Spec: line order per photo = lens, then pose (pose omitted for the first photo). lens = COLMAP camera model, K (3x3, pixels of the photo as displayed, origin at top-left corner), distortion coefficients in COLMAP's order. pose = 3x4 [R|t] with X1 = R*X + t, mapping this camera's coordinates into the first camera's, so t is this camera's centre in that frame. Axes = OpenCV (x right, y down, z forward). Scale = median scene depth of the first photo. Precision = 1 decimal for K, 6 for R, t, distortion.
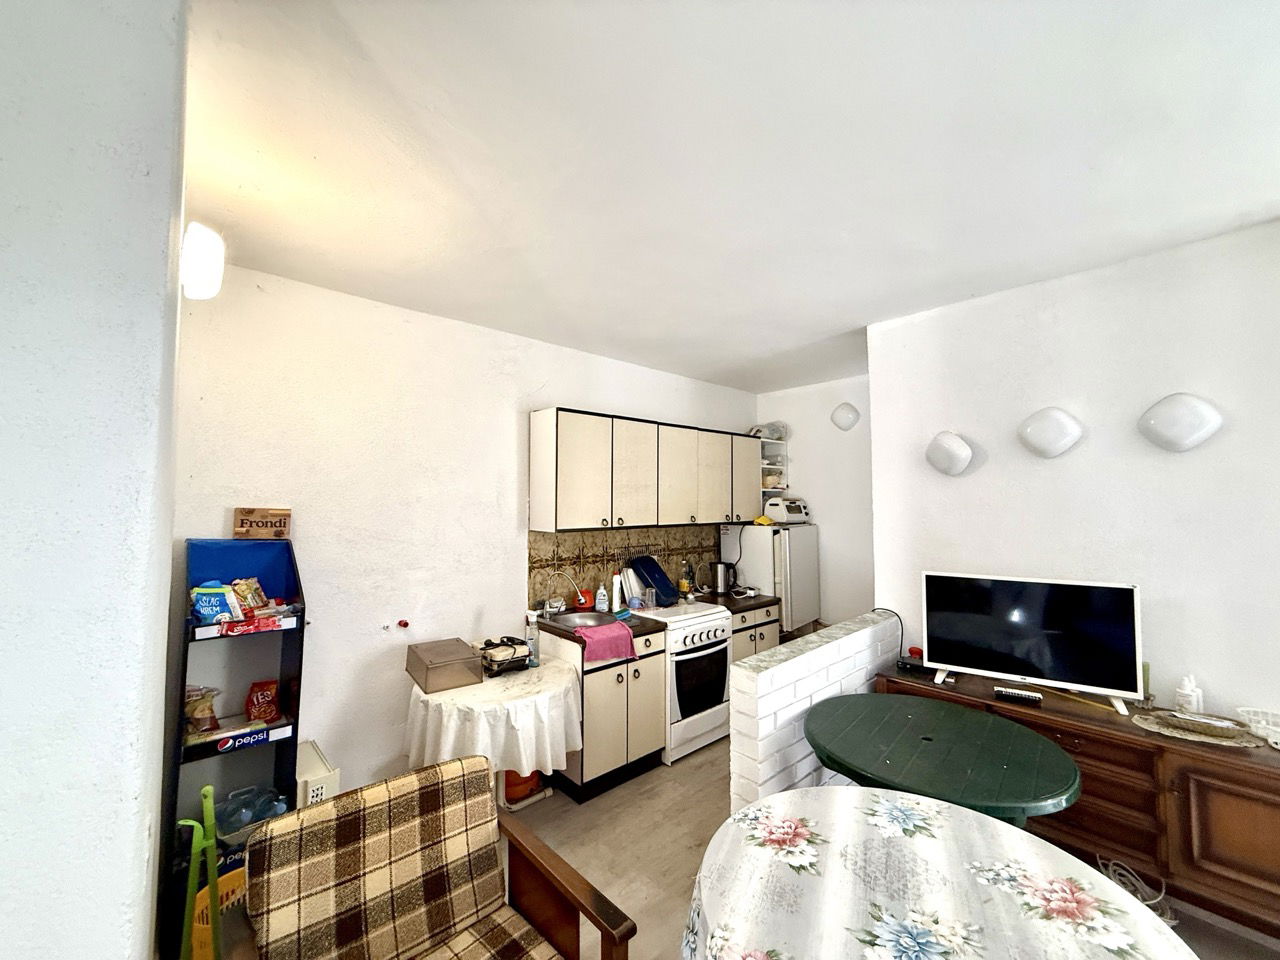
lens RADIAL K [[513.1, 0, 640.8], [0, 513.1, 480.3], [0, 0, 1]] dist [-0.001064, -0.000631]
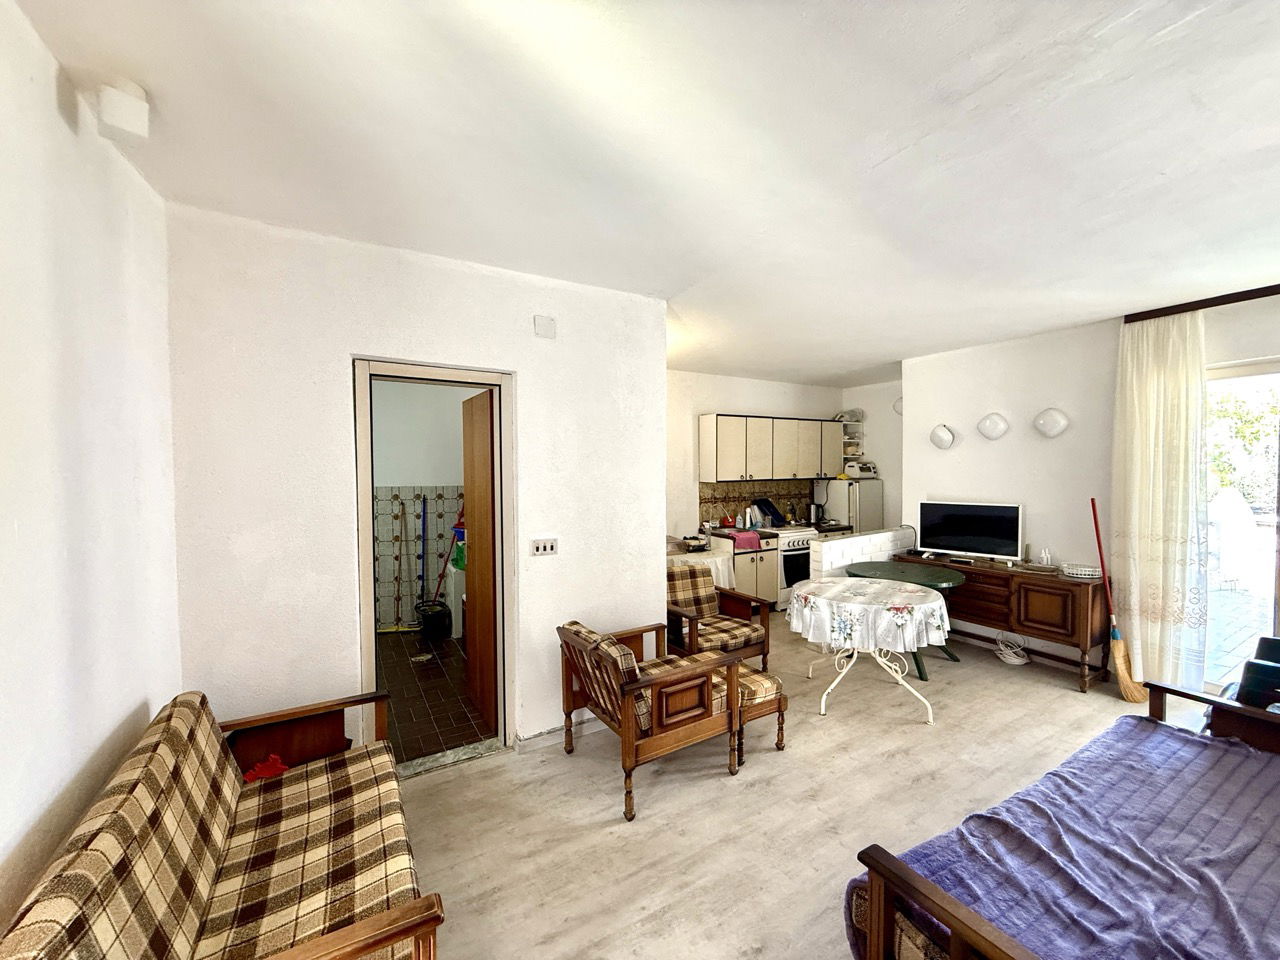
lens RADIAL K [[513.1, 0, 640.8], [0, 513.1, 482.7], [0, 0, 1]] dist [-0.001064, -0.000631]
pose [[0.980428, -0.002193, -0.196866, -0.062613], [0.017361, 0.997006, 0.075353, -0.036773], [0.196111, -0.077296, 0.977530, -0.768307]]
